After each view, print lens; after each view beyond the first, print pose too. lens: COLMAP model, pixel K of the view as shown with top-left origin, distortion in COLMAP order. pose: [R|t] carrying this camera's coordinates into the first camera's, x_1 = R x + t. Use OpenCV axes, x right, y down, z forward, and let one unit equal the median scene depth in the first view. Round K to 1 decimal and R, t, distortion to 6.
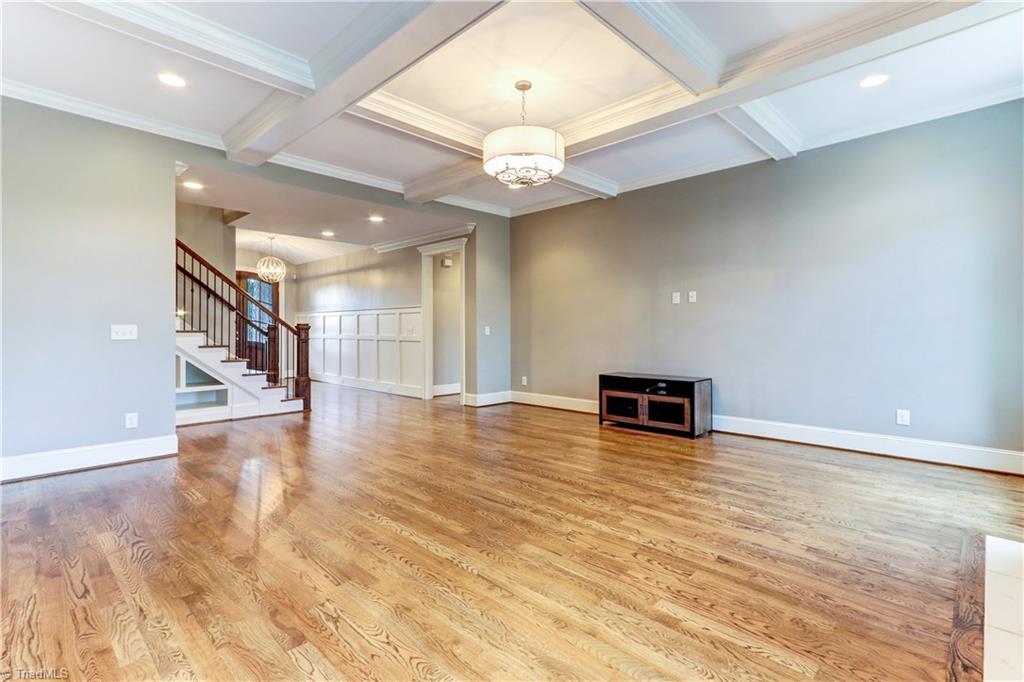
lens RADIAL K [[475.2, 0, 503.7], [0, 475.2, 330.1], [0, 0, 1]] dist [0.015030, 0.000674]
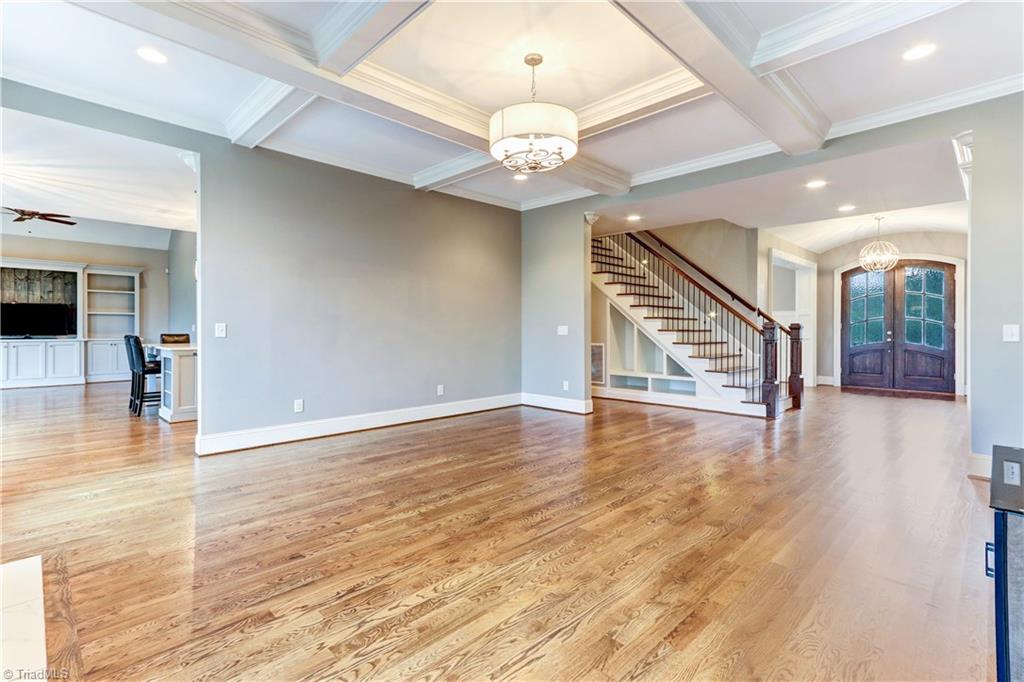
lens RADIAL K [[475.2, 0, 503.7], [0, 475.2, 330.1], [0, 0, 1]] dist [0.015030, 0.000674]
pose [[0.001670, 0.005051, -0.999986, 1.187722], [-0.005216, 0.999974, 0.005042, -0.006019], [0.999985, 0.005208, 0.001696, 1.158988]]
